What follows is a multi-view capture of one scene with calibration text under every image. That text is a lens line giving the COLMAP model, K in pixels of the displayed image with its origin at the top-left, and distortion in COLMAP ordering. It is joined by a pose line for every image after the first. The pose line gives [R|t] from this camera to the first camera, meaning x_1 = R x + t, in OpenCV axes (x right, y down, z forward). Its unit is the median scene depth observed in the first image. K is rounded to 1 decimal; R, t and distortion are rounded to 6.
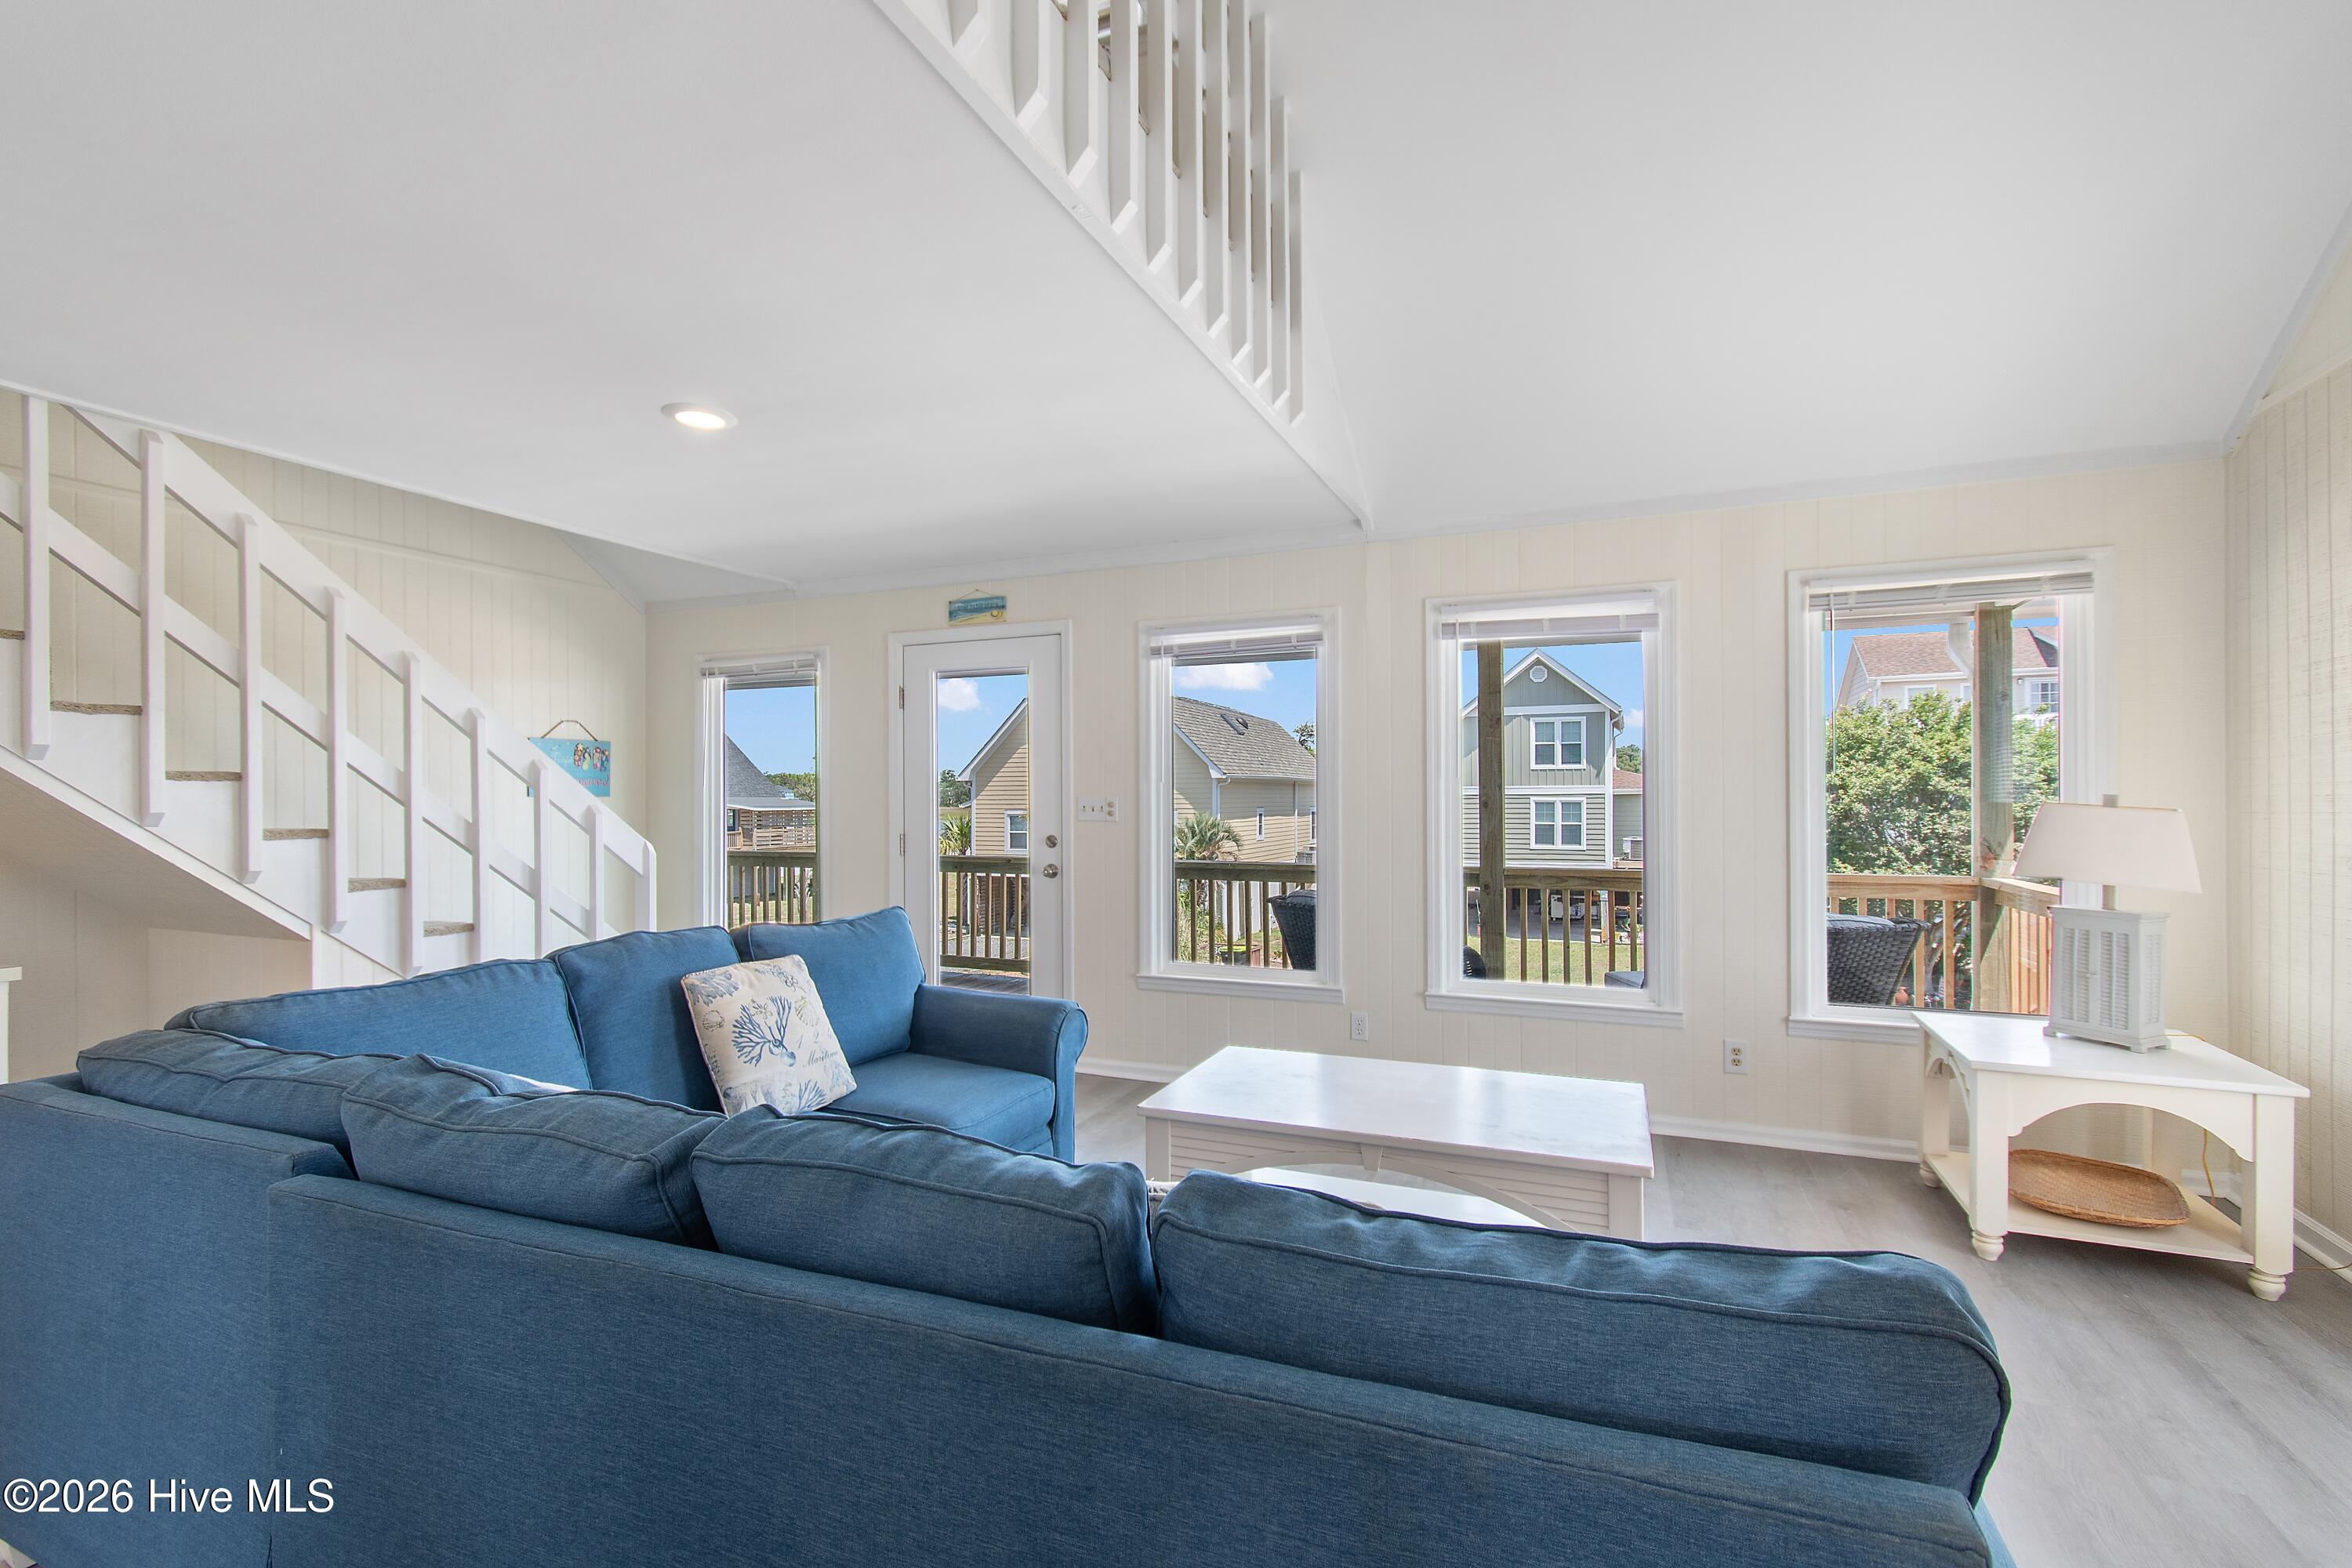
lens RADIAL K [[1059.0, 0, 1170.7], [0, 1059.0, 791.9], [0, 0, 1]] dist [0.012842, -0.008215]
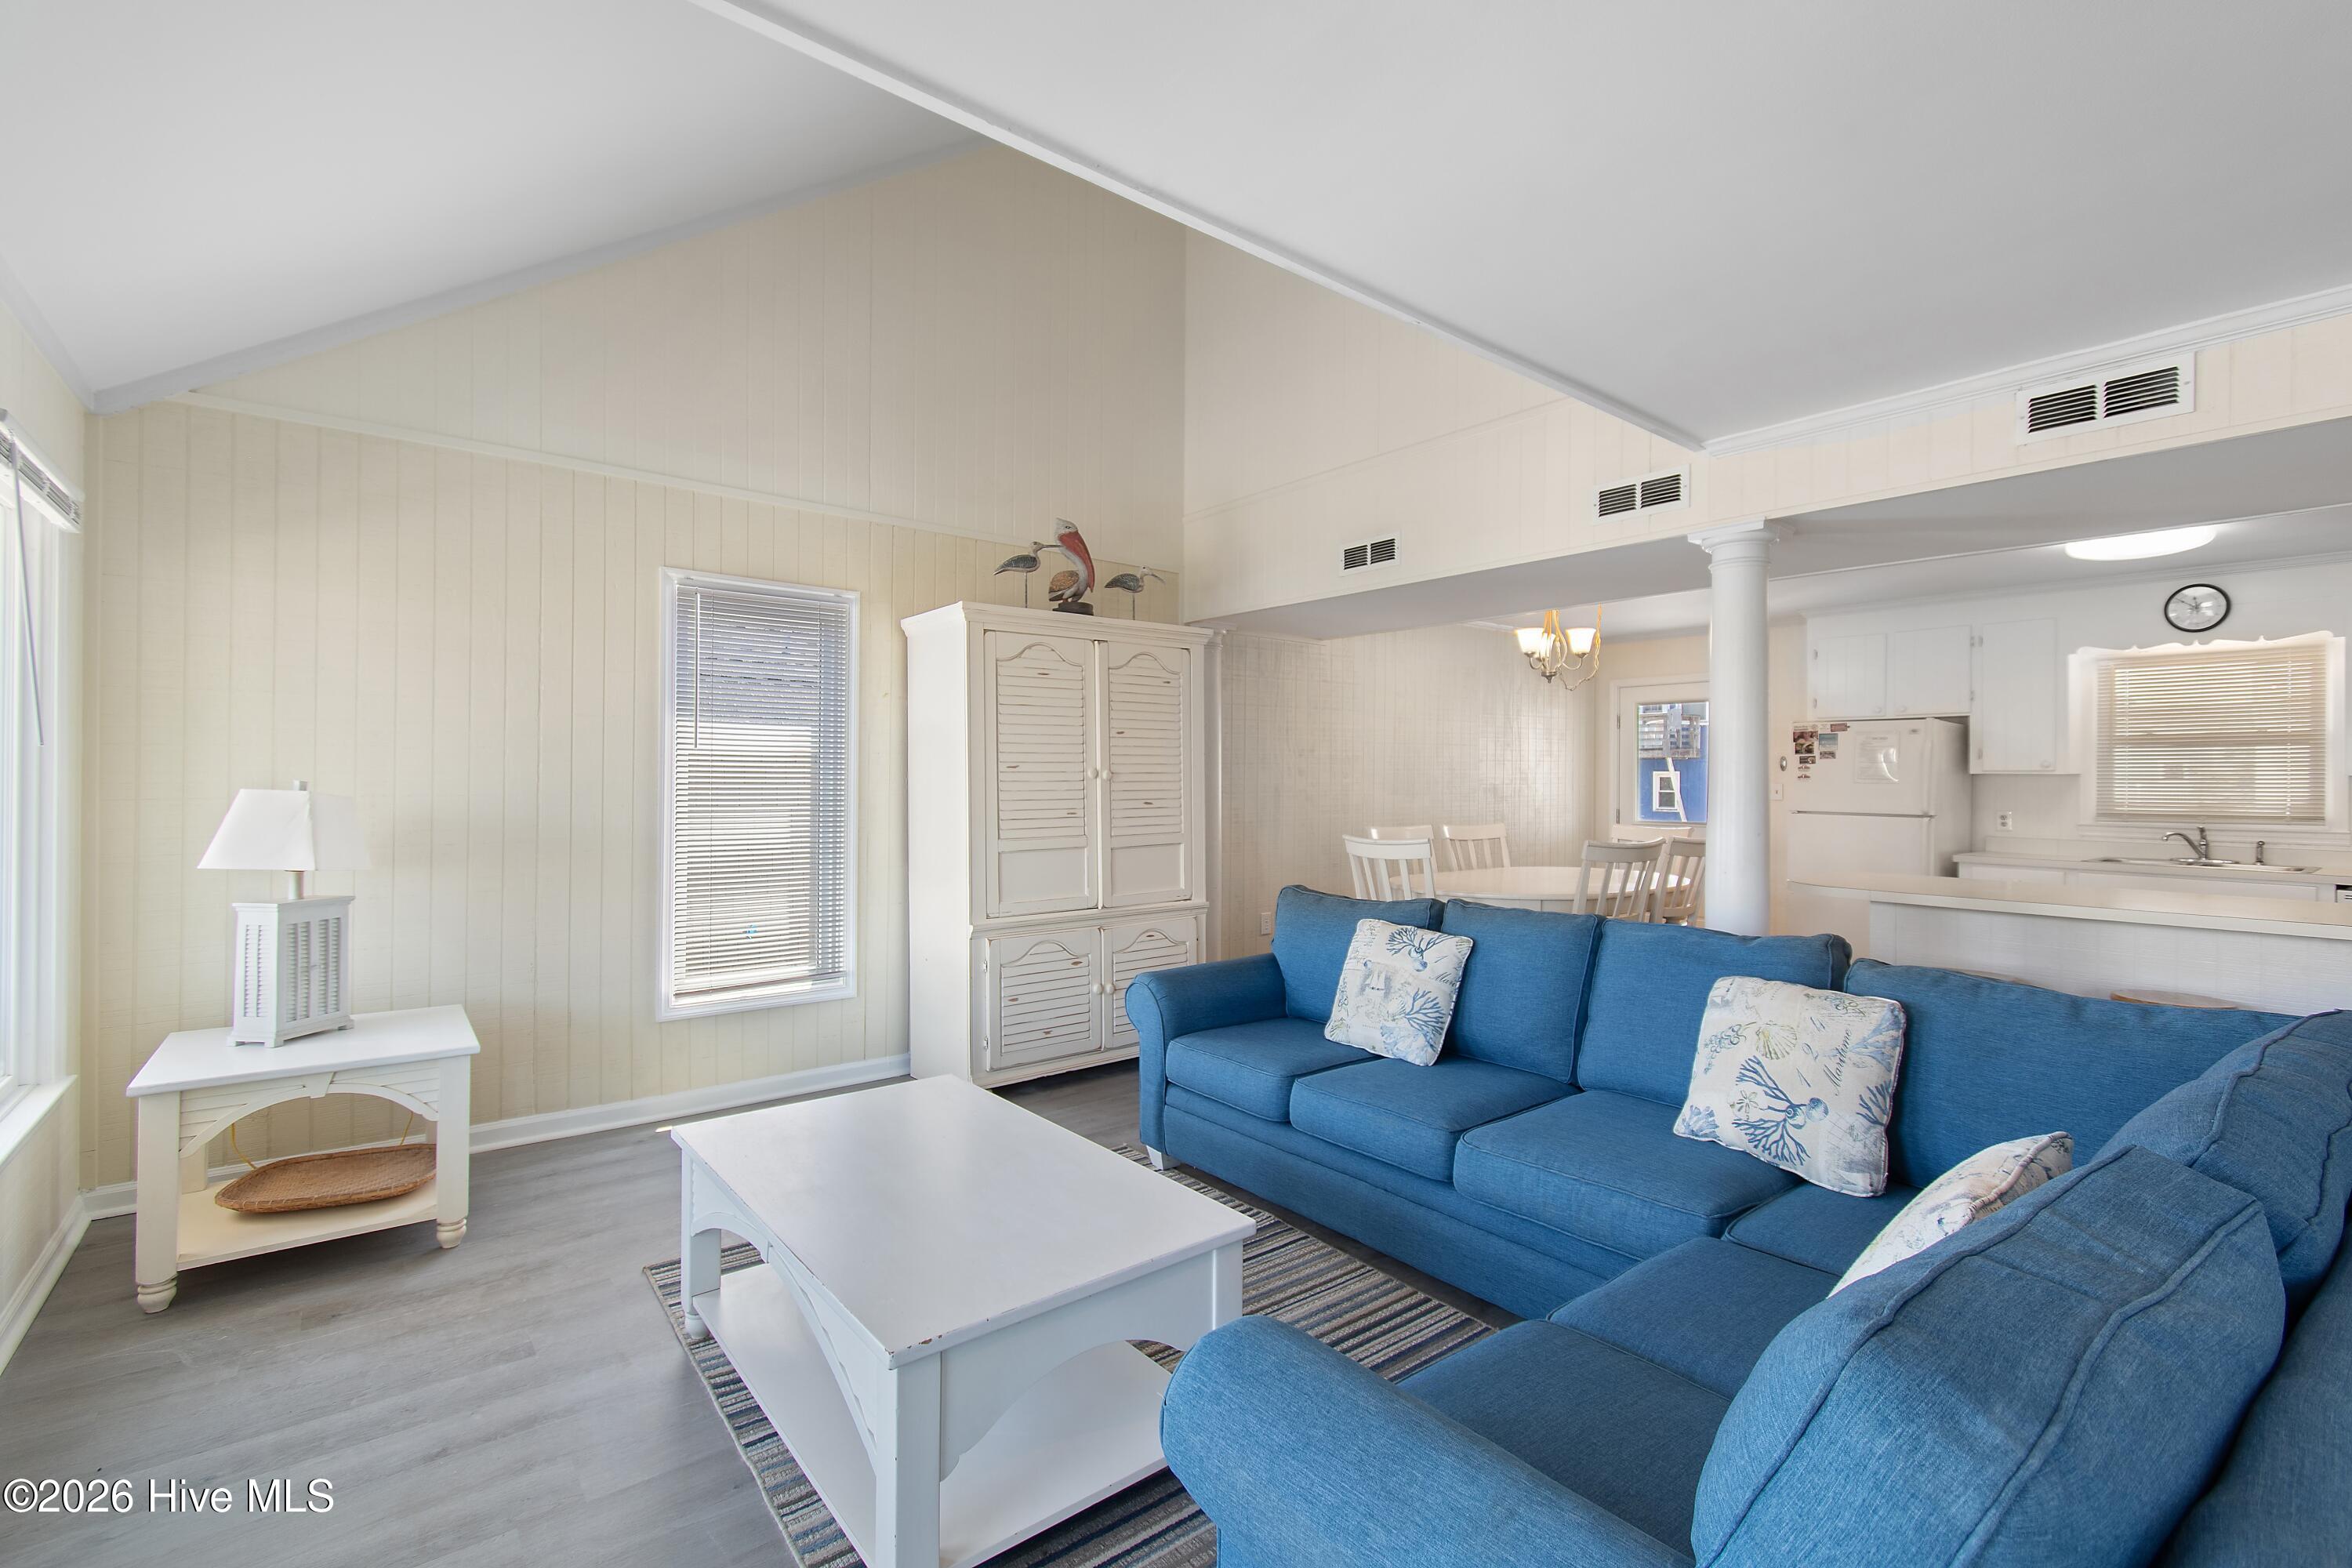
lens RADIAL K [[1035.8, 0, 1189.1], [0, 1035.8, 783.8], [0, 0, 1]] dist [0.001346, -0.000209]
pose [[-0.883900, -0.000300, 0.467677, -0.176451], [-0.002631, 0.999987, -0.004330, 0.003885], [-0.467669, -0.005058, -0.883889, 0.900729]]
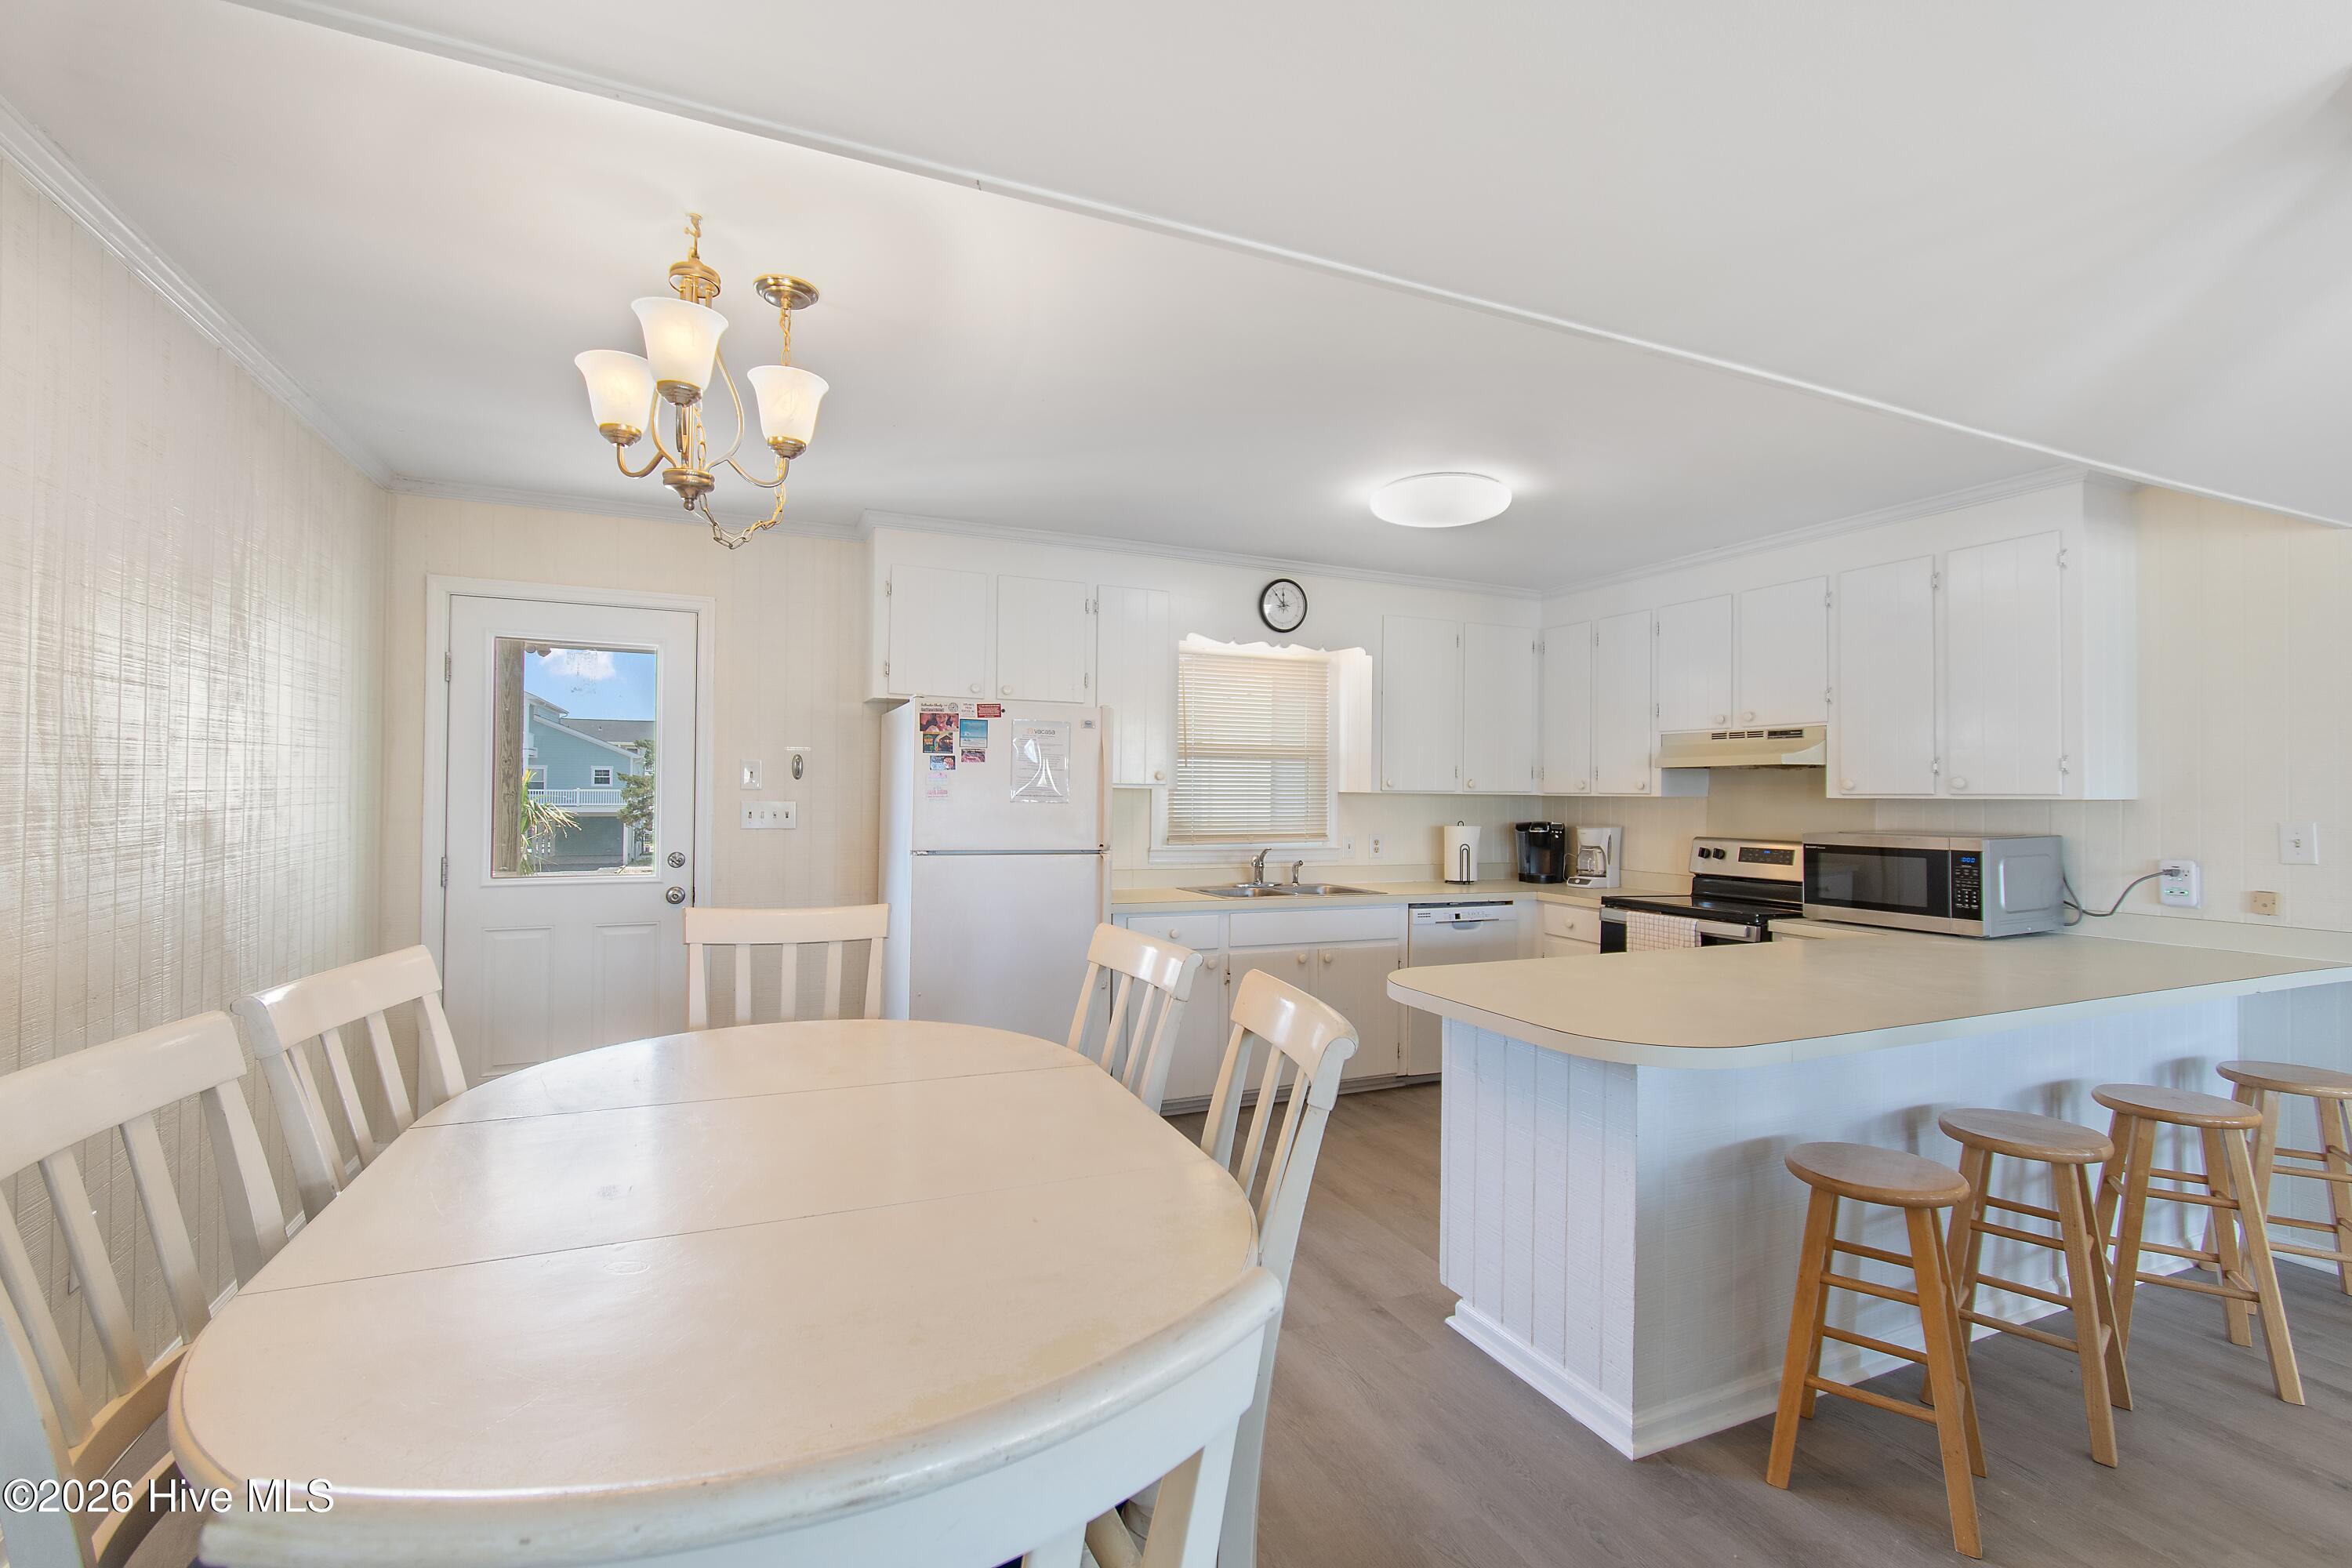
lens RADIAL K [[1027.2, 0, 1175.7], [0, 1027.2, 781.6], [0, 0, 1]] dist [-0.000879, -0.000231]
pose [[-0.682483, -0.007862, -0.730859, 0.175766], [-0.000343, 0.999945, -0.010437, -0.011817], [0.730902, -0.006872, -0.682448, 0.036564]]
